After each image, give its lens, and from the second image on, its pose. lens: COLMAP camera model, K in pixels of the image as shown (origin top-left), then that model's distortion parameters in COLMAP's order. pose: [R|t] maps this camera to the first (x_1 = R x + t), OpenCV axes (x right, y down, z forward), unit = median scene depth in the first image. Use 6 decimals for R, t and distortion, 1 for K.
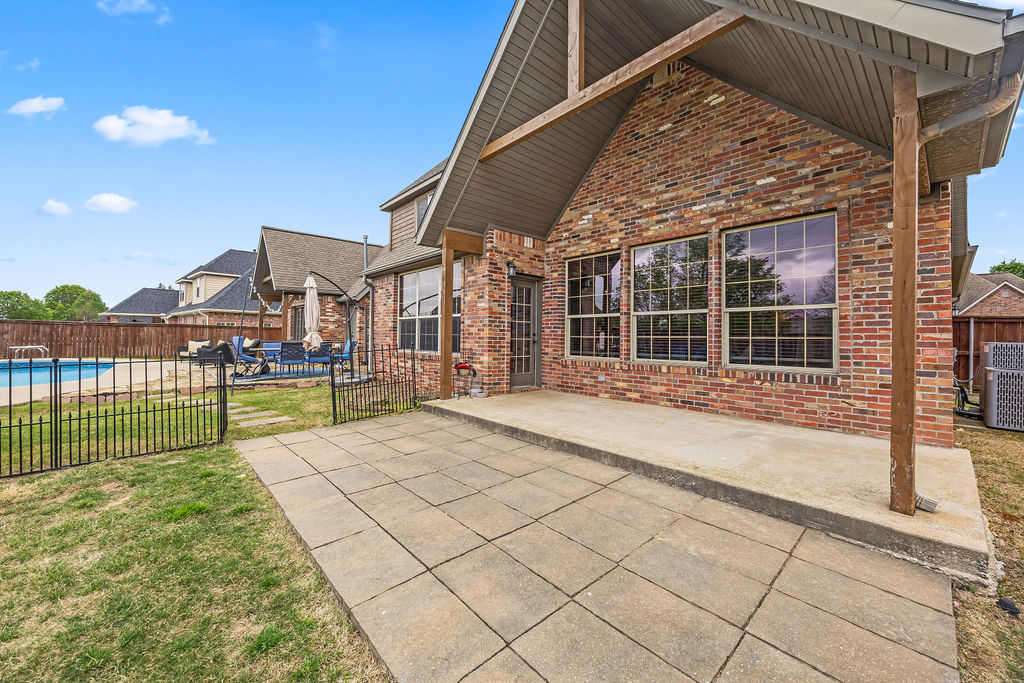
lens RADIAL K [[395.9, 0, 507.9], [0, 395.9, 330.1], [0, 0, 1]] dist [-0.000820, -0.000110]
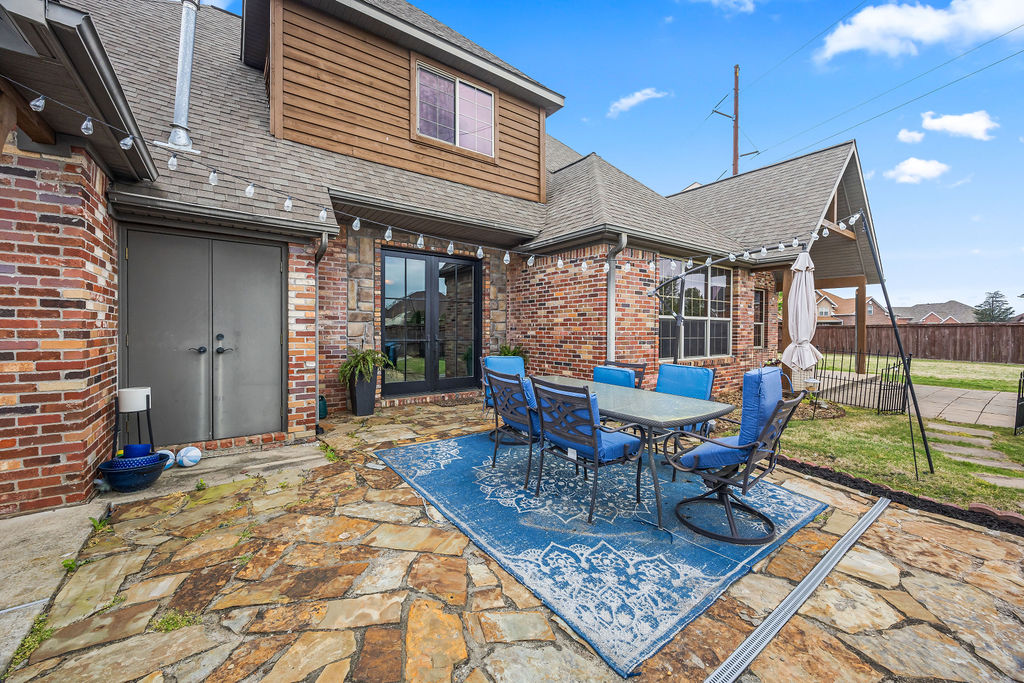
lens RADIAL K [[389.2, 0, 509.6], [0, 389.2, 336.3], [0, 0, 1]] dist [-0.003050, -0.000275]
pose [[0.099535, -0.024067, 0.994743, -1.322345], [-0.015671, 0.999546, 0.025752, -0.010114], [-0.994911, -0.018151, 0.099113, 1.588302]]
